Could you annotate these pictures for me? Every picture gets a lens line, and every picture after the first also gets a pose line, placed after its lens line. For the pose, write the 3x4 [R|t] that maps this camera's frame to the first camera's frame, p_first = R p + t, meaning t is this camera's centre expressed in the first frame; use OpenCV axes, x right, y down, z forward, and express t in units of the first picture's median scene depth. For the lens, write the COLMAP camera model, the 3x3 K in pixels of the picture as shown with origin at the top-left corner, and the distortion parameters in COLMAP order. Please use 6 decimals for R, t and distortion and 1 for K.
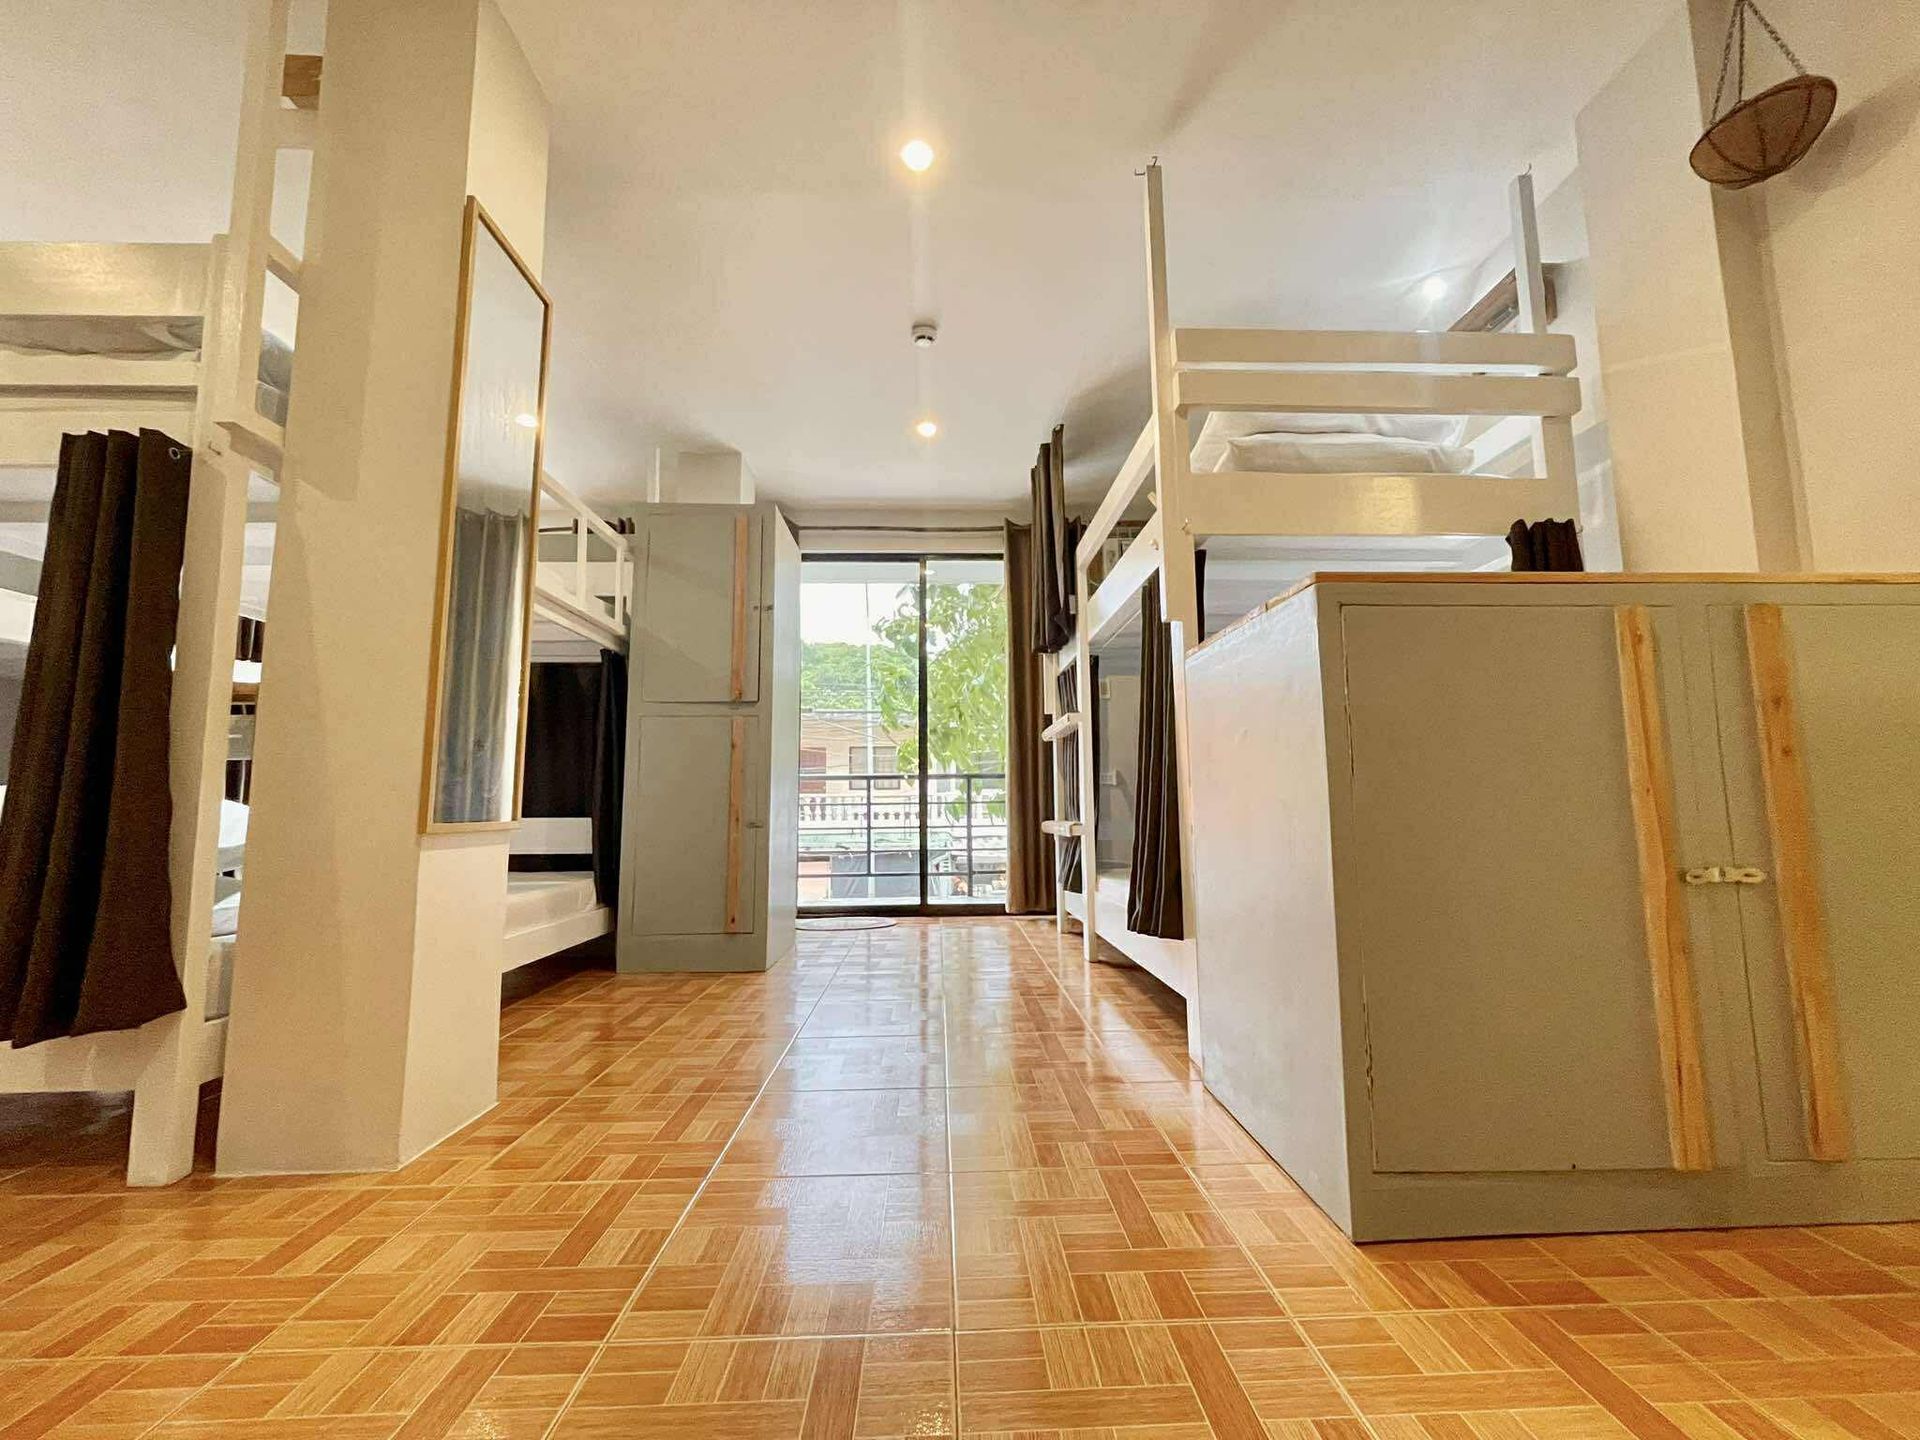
lens RADIAL K [[774.3, 0, 960.0], [0, 774.3, 720.0], [0, 0, 1]] dist [-0.000210, -0.000111]
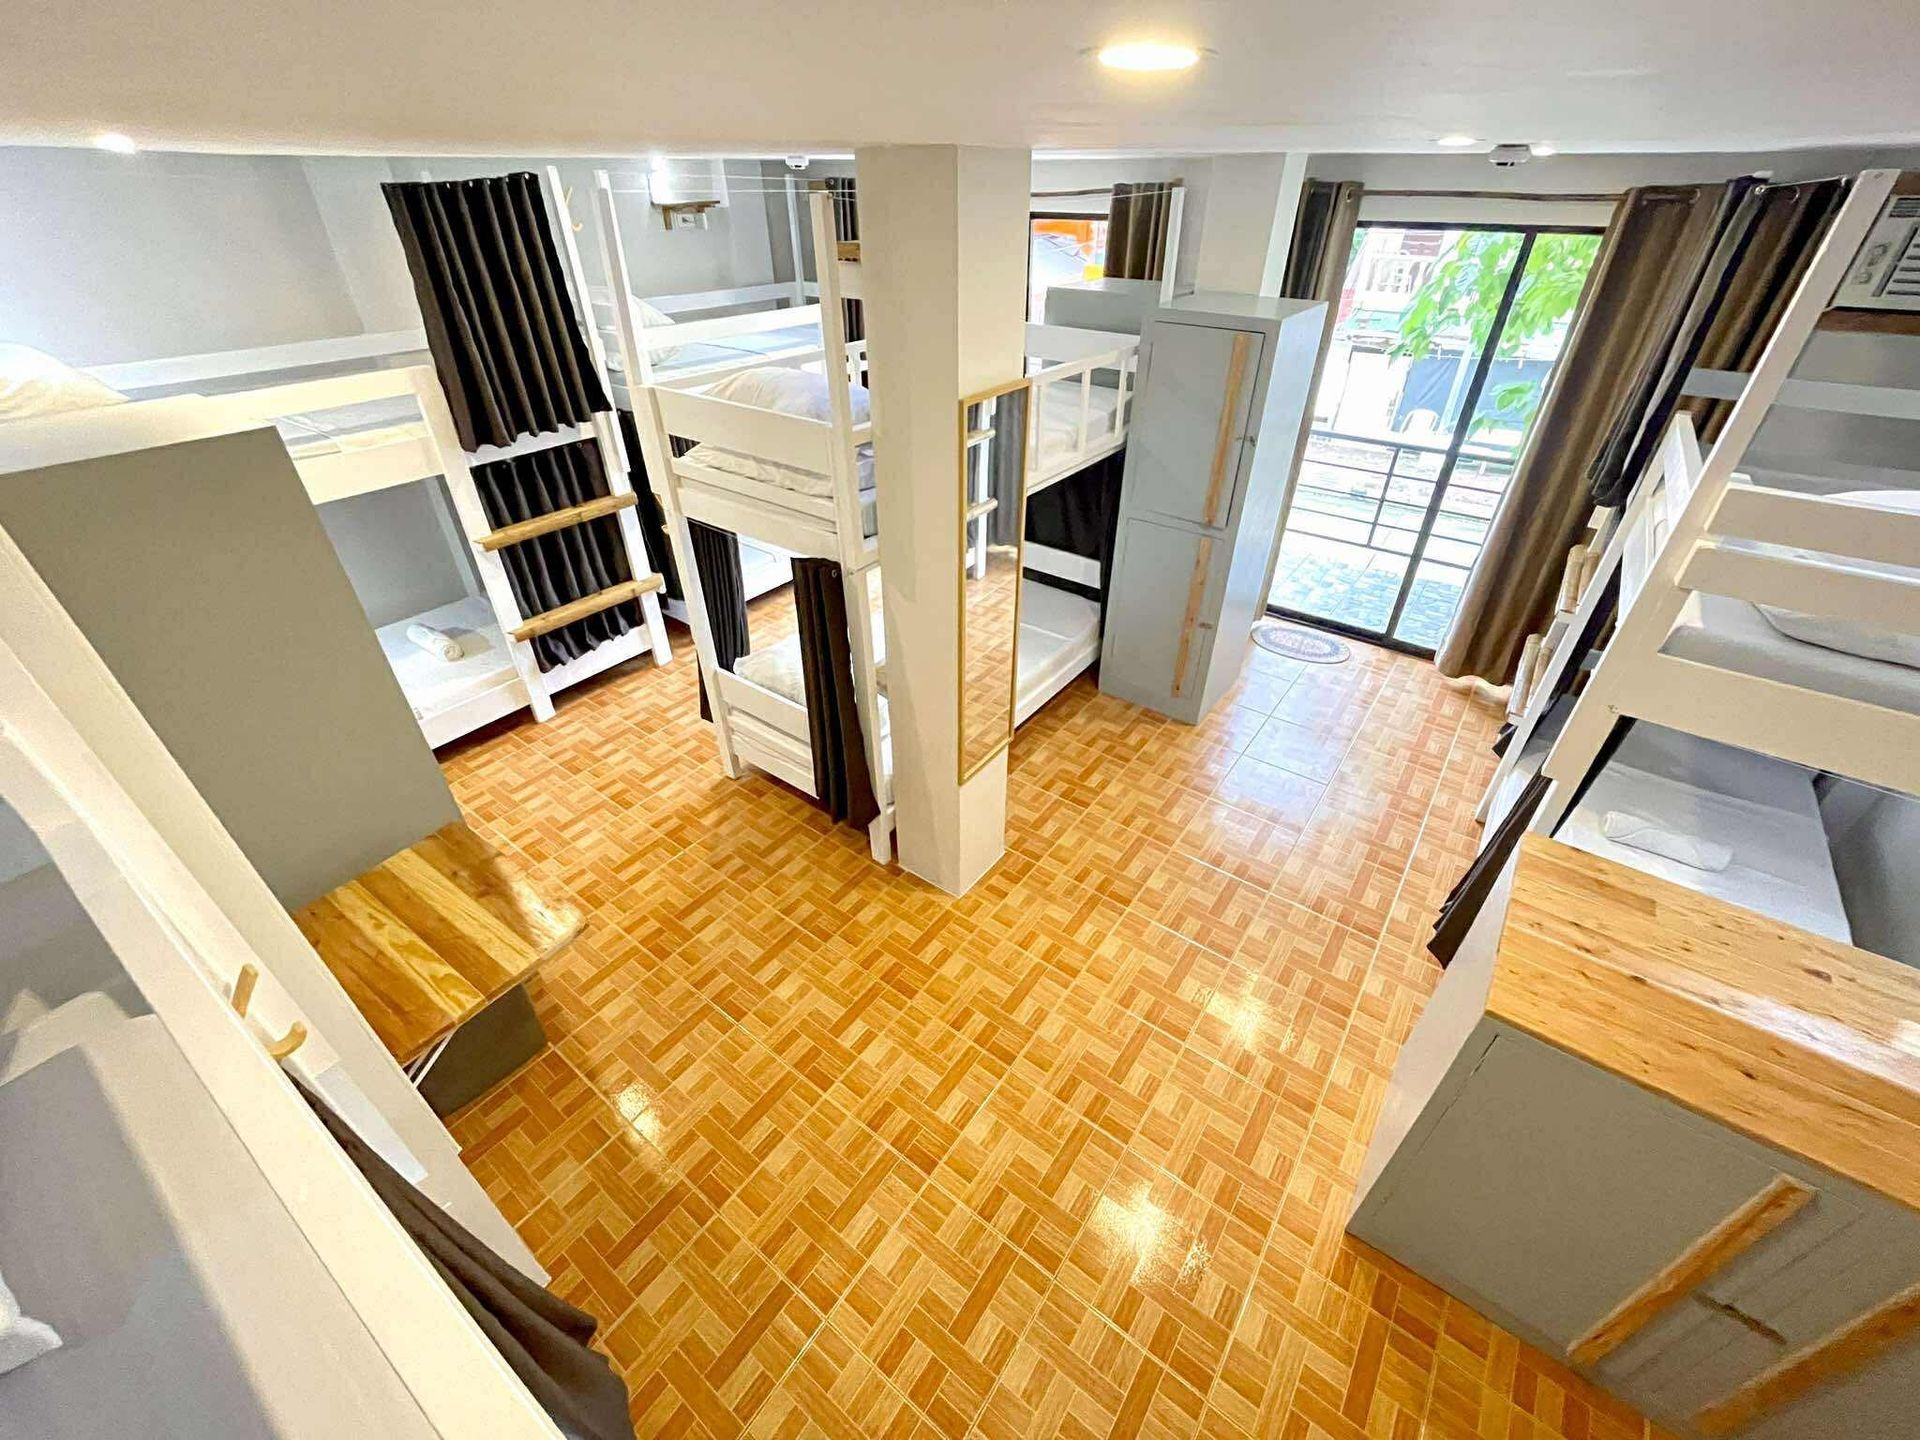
lens RADIAL K [[774.3, 0, 960.0], [0, 774.3, 720.0], [0, 0, 1]] dist [-0.000210, -0.000111]
pose [[0.783042, 0.362037, -0.505742, 0.215424], [0.062731, 0.763013, 0.643332, -1.226302], [0.618798, -0.535481, 0.574760, -0.008787]]
